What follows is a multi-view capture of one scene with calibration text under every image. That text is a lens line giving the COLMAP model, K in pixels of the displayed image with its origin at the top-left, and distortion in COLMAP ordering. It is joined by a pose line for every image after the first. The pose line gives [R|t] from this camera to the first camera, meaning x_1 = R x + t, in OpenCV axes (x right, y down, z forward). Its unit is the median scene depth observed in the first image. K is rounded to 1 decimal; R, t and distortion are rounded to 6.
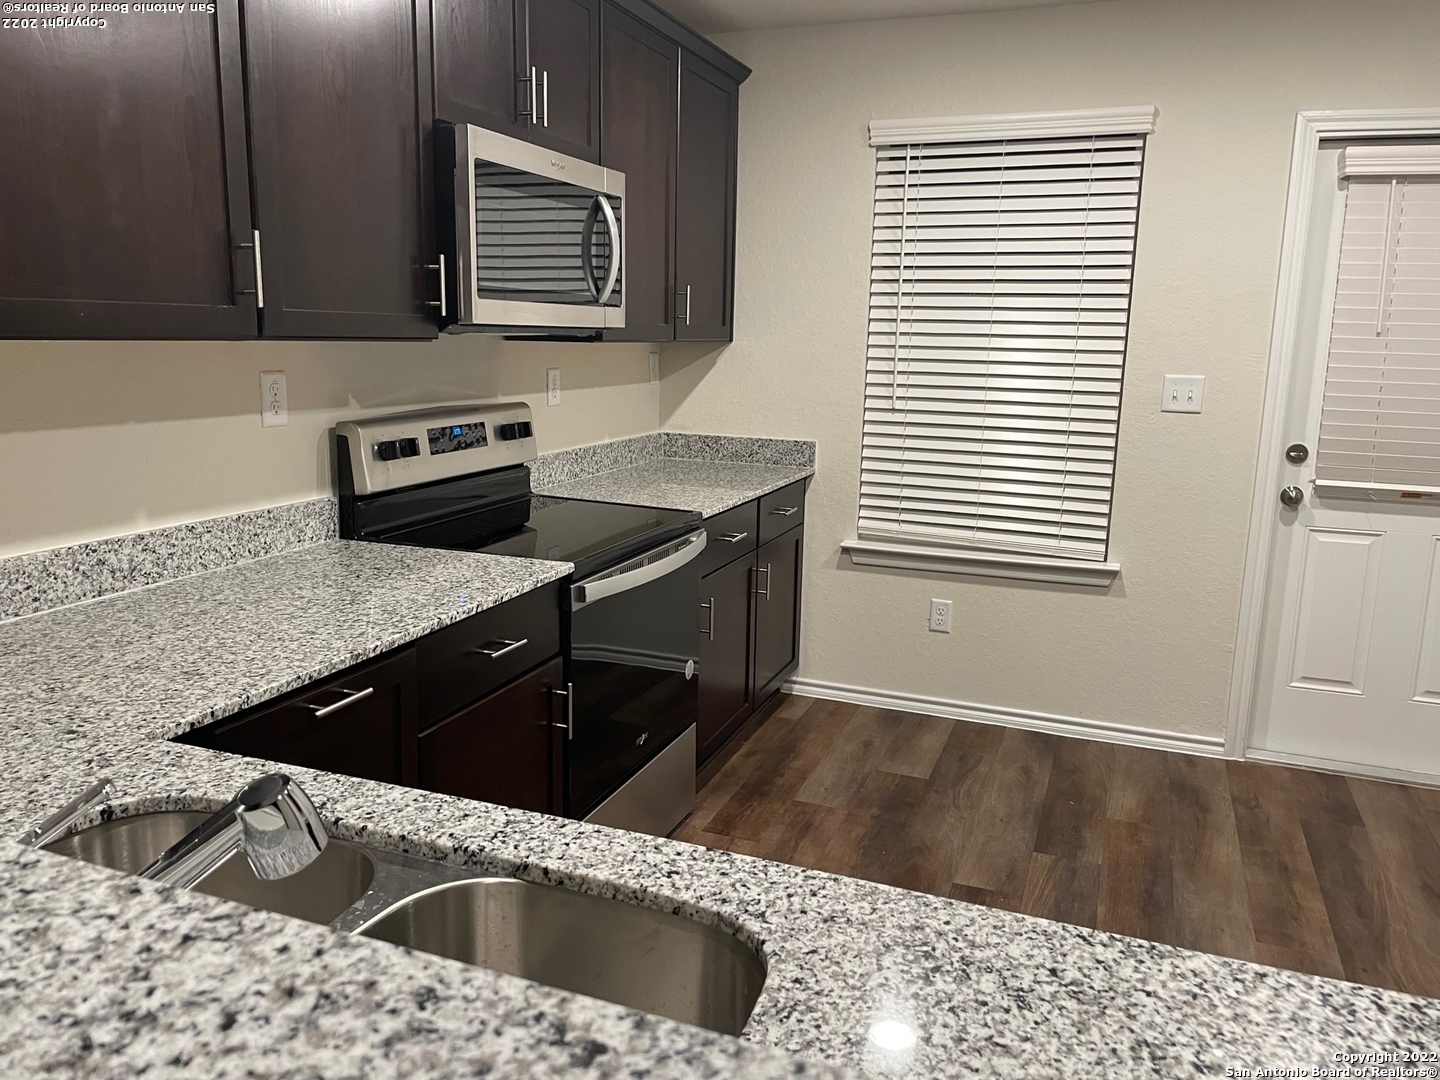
lens RADIAL K [[1077.3, 0, 707.7], [0, 1077.3, 532.4], [0, 0, 1]] dist [0.081034, -0.109780]
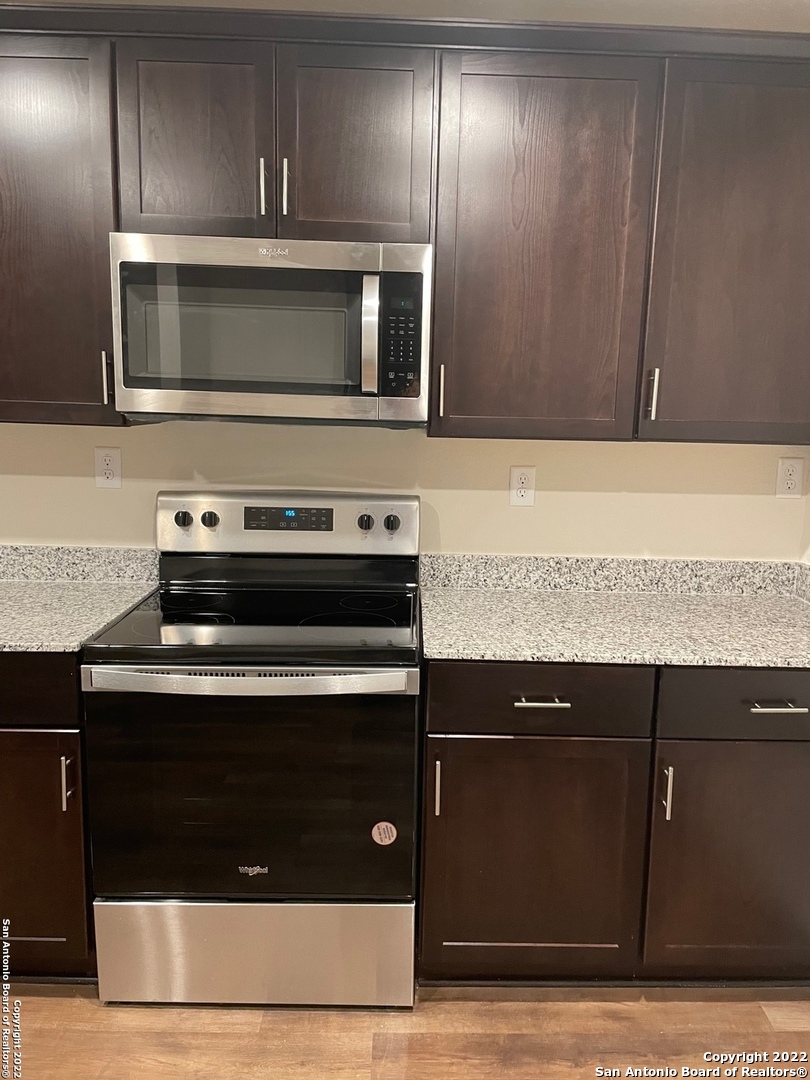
lens RADIAL K [[808.0, 0, 418.6], [0, 808.0, 536.4], [0, 0, 1]] dist [0.081034, -0.109780]
pose [[0.388753, 0.137227, -0.911065, 0.518015], [-0.189140, 0.979672, 0.066854, -0.137488], [0.901719, 0.146329, 0.406805, 0.727895]]
